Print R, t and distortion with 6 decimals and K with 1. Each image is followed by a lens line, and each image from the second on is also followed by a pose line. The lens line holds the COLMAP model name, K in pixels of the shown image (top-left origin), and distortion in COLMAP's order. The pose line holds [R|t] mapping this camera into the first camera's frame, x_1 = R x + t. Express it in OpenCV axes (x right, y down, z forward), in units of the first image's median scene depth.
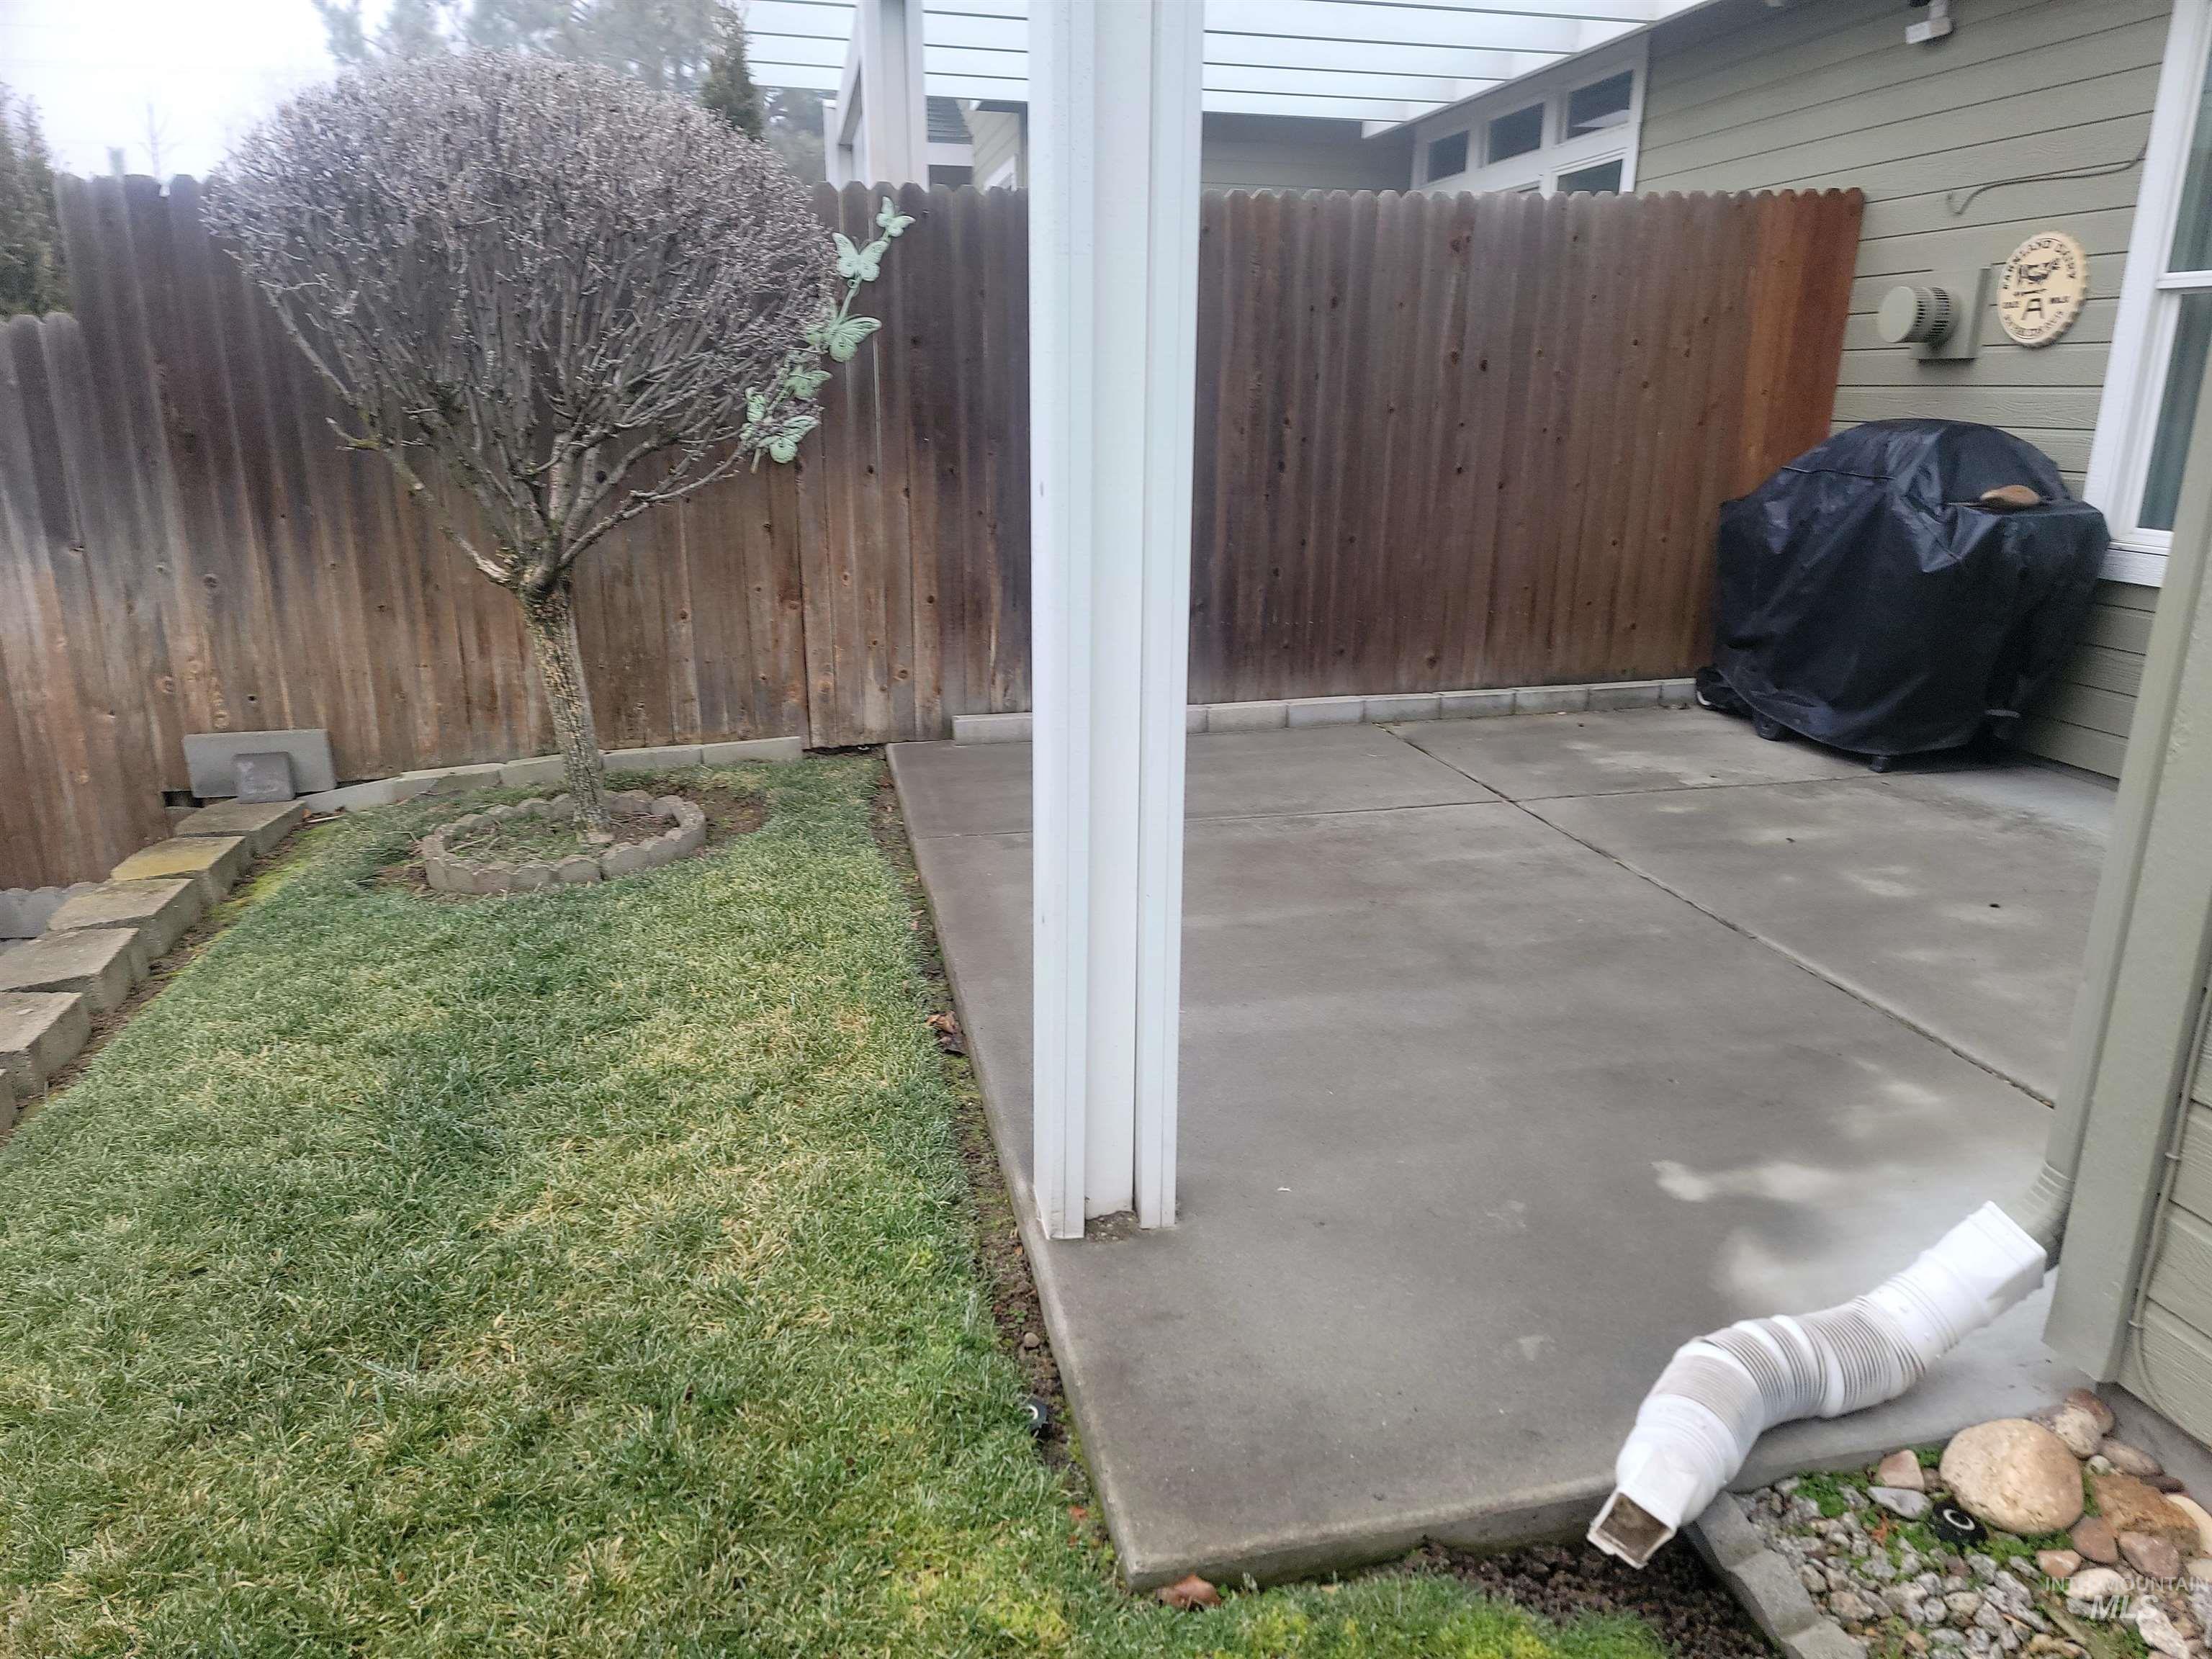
lens RADIAL K [[1530.1, 0, 1108.0], [0, 1530.1, 826.4], [0, 0, 1]] dist [0.058852, -0.007710]
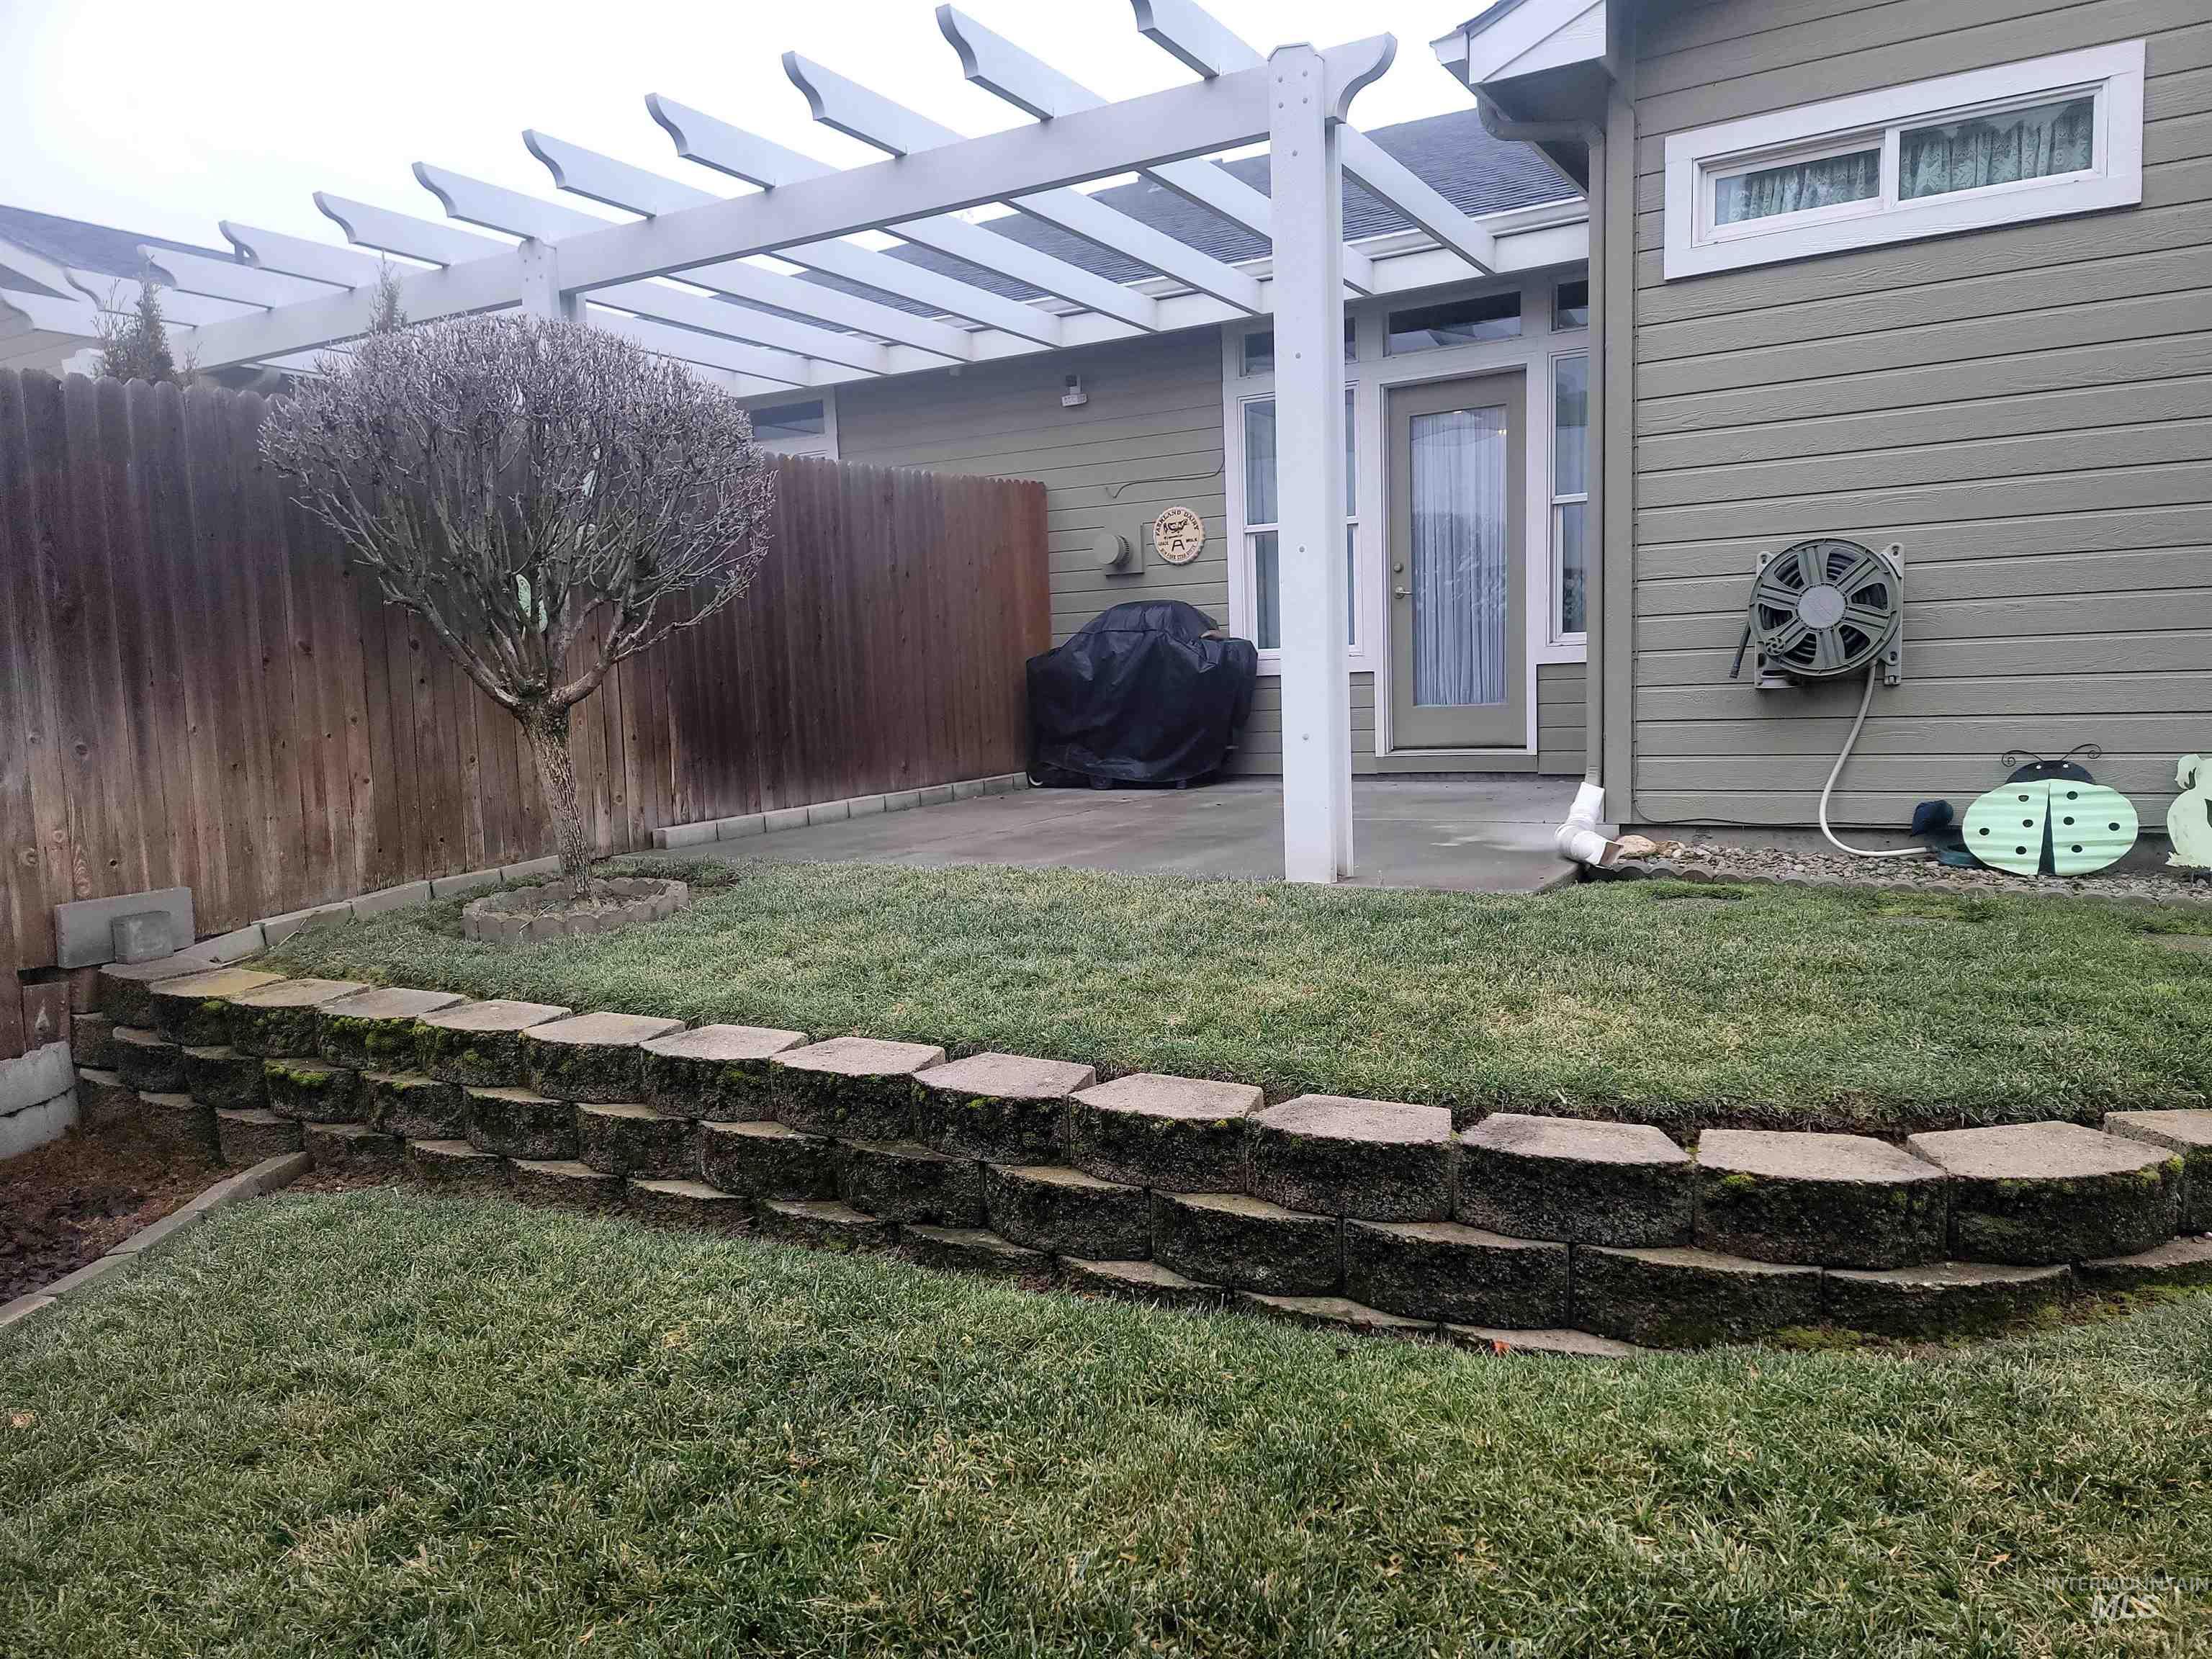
lens RADIAL K [[1530.1, 0, 1110.5], [0, 1530.1, 828.2], [0, 0, 1]] dist [0.058852, -0.007710]
pose [[0.692174, -0.109195, 0.713422, -0.808170], [0.237488, 0.967900, -0.082270, 0.130604], [-0.681538, 0.226374, 0.695888, -0.150220]]
